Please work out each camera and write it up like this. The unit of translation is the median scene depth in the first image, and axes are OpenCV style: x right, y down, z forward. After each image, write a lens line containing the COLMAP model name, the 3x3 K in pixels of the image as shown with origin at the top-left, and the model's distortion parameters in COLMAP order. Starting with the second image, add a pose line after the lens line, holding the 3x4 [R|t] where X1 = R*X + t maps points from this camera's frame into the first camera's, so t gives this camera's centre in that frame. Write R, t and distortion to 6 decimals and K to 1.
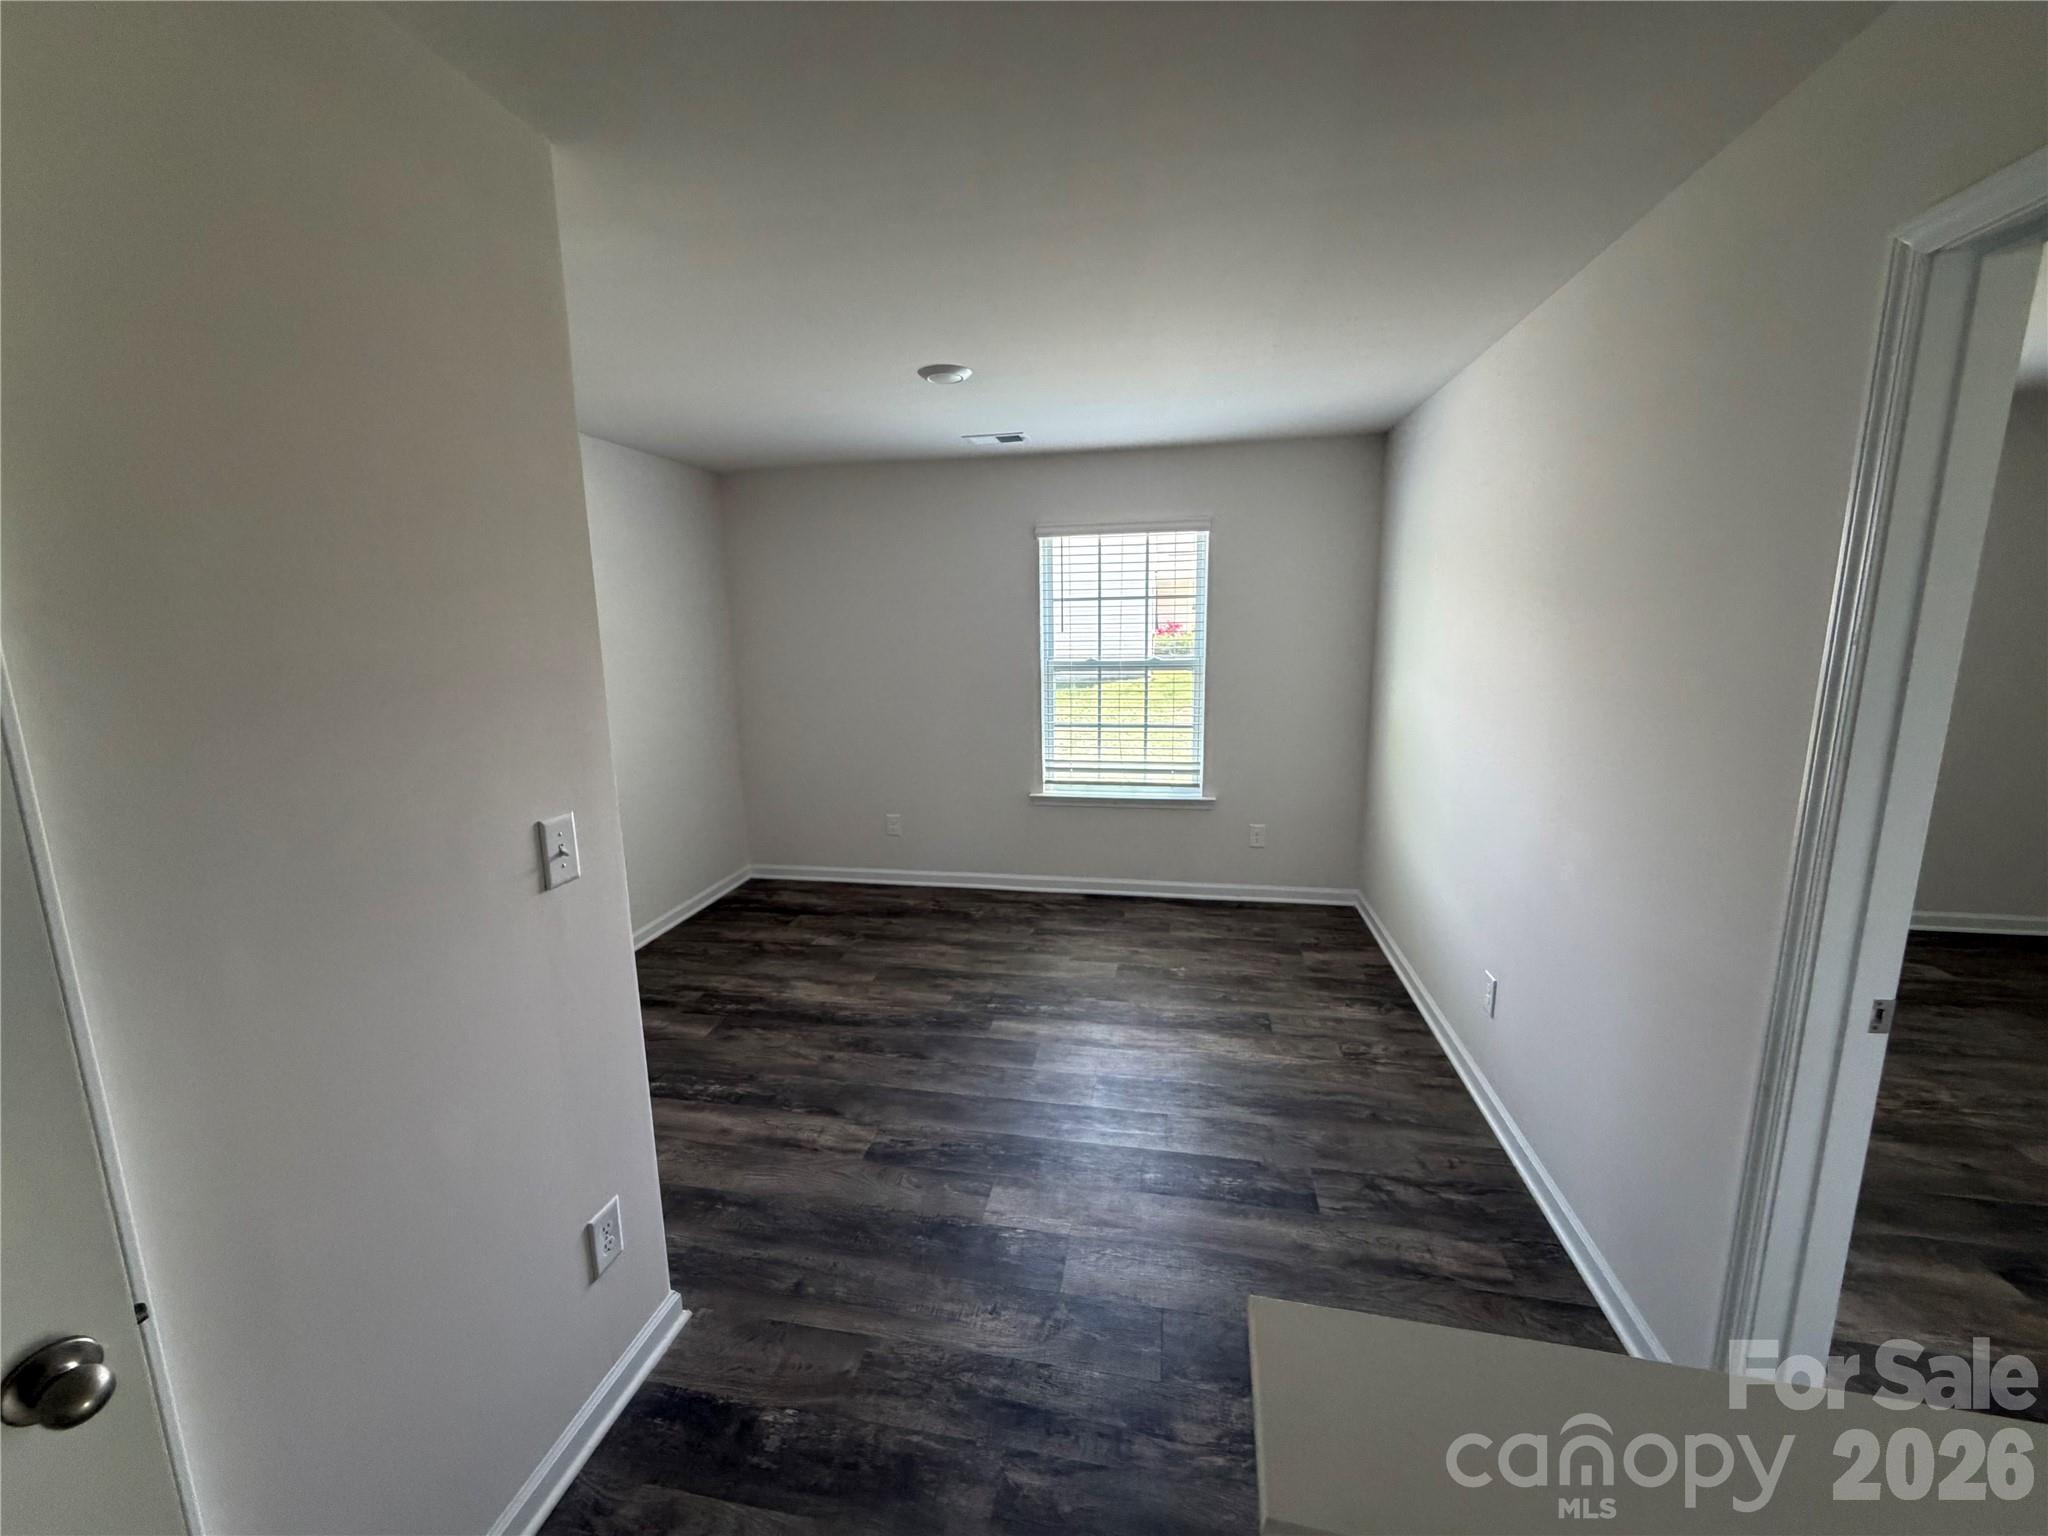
lens RADIAL K [[815.9, 0, 1012.4], [0, 815.9, 763.6], [0, 0, 1]] dist [0.000496, -0.000060]
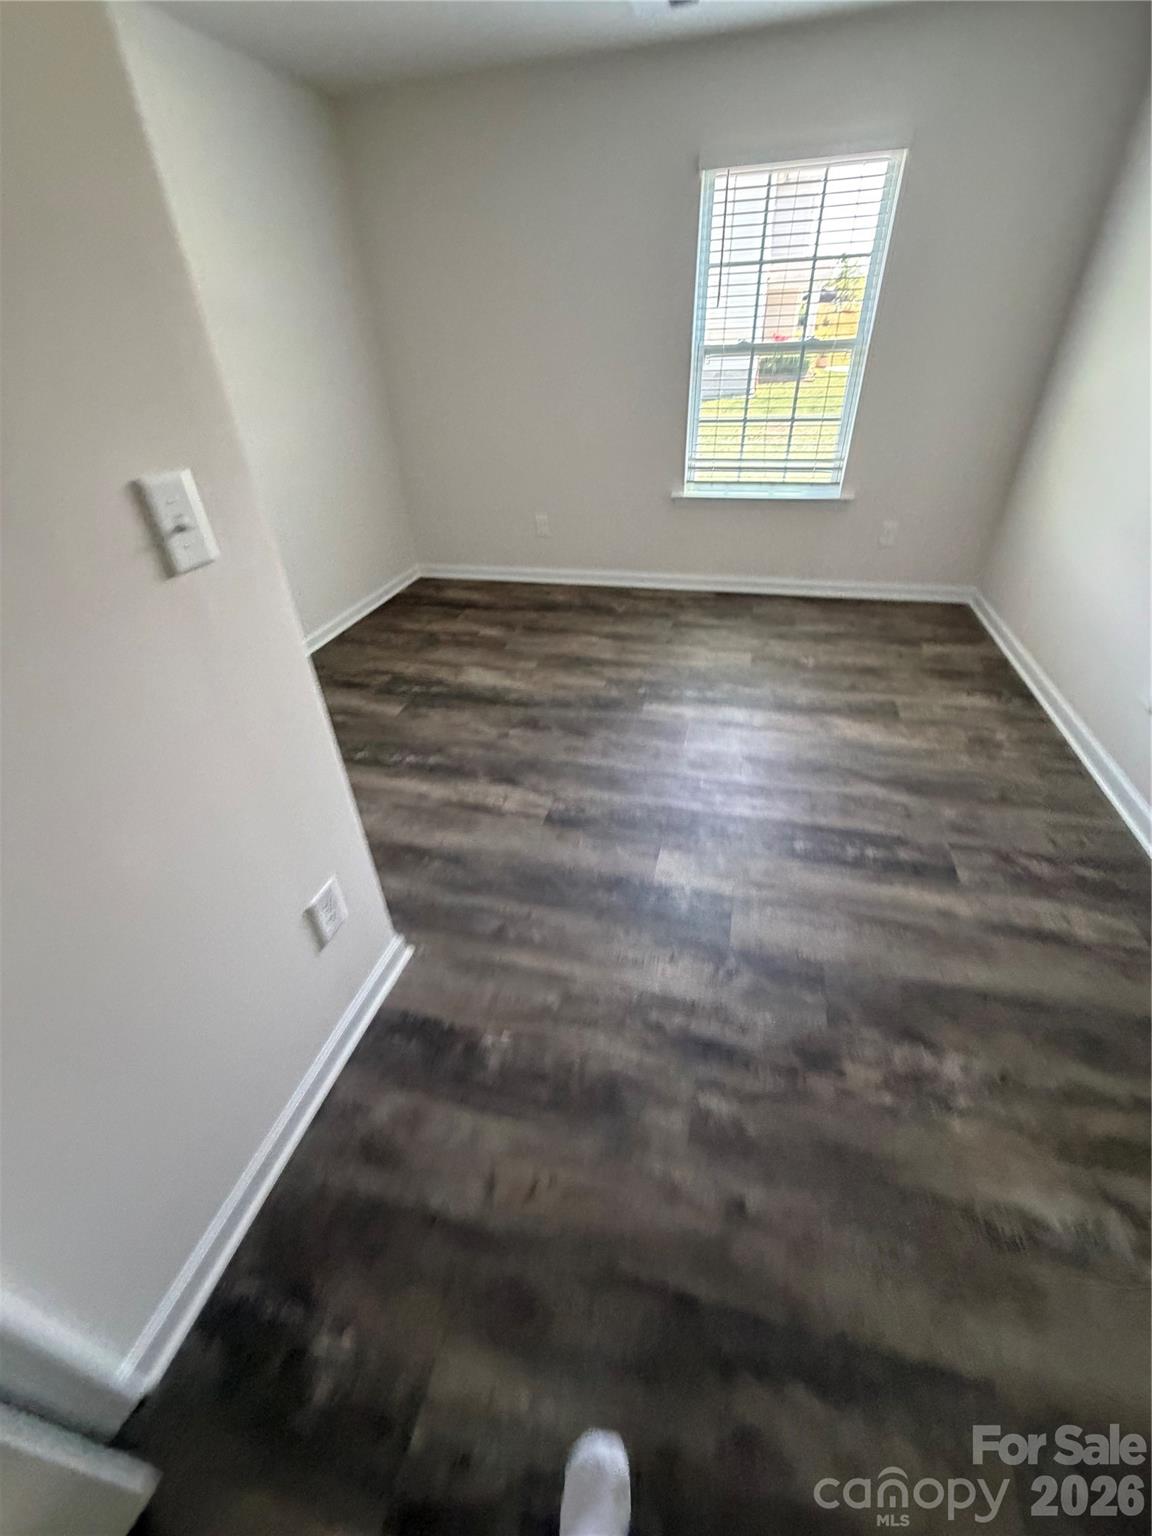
lens RADIAL K [[611.9, 0, 575.3], [0, 611.9, 750.5], [0, 0, 1]] dist [0.000496, -0.000060]
pose [[0.997901, 0.018555, -0.062036, -0.072746], [0.007723, 0.917119, 0.398538, 0.038651], [0.064290, -0.398181, 0.915051, 0.211366]]
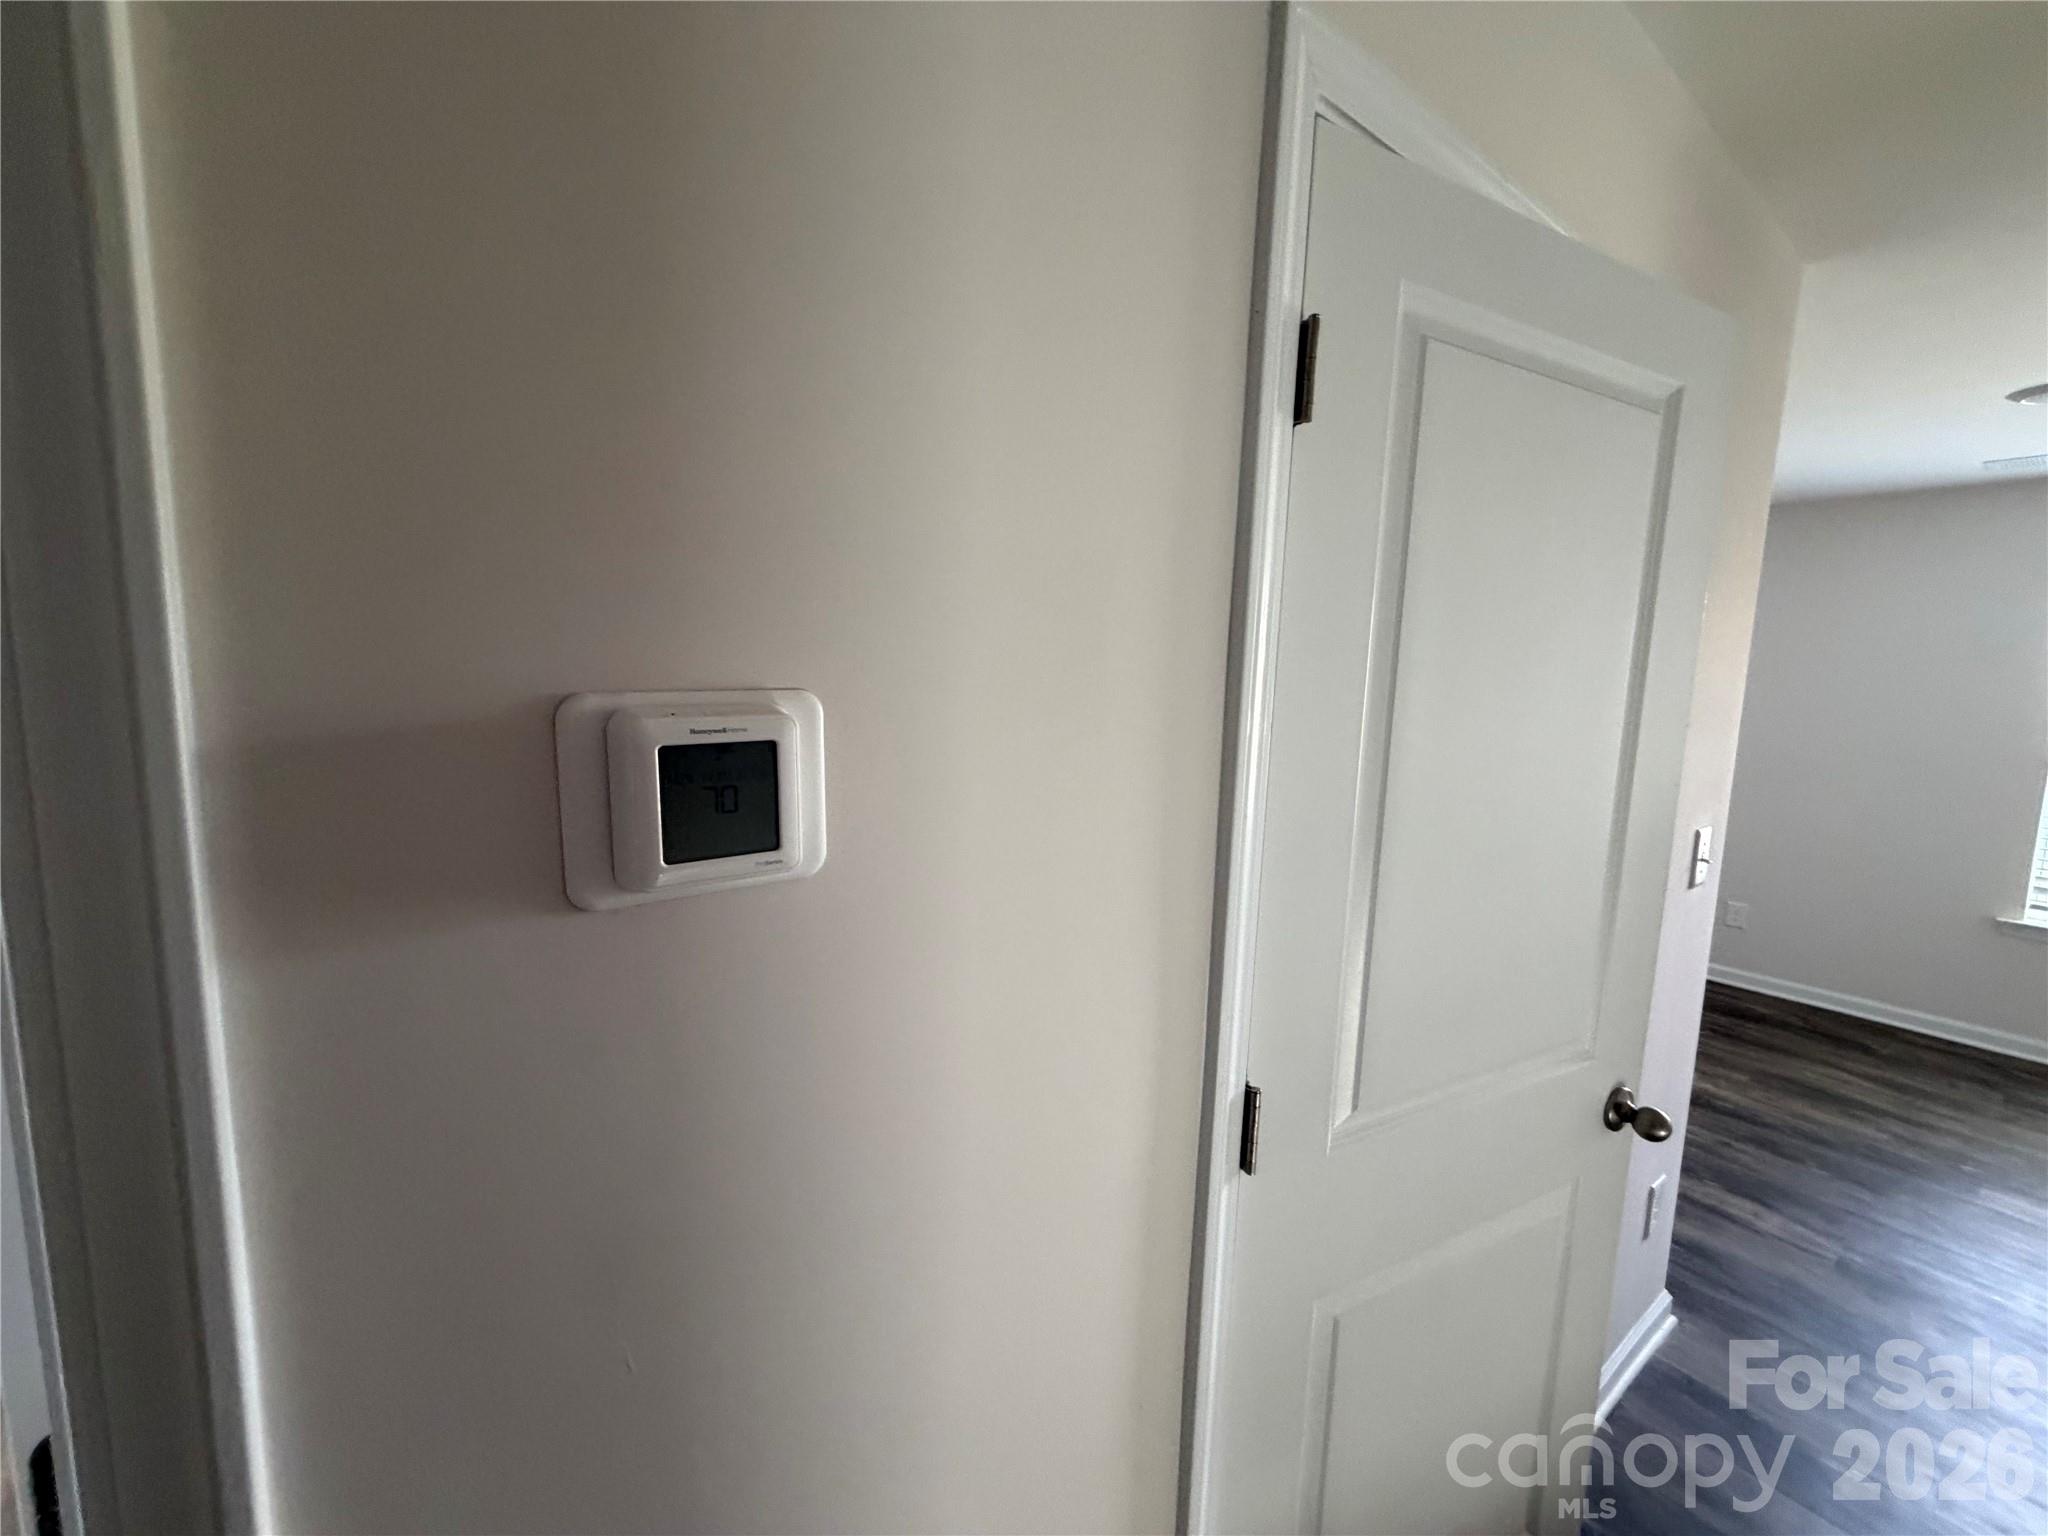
lens RADIAL K [[815.9, 0, 1012.4], [0, 815.9, 763.6], [0, 0, 1]] dist [0.000496, -0.000060]
pose [[0.746024, 0.113247, -0.656219, -0.277604], [-0.157396, 0.987499, -0.008518, 0.072869], [0.647051, 0.109641, 0.754522, -0.270437]]
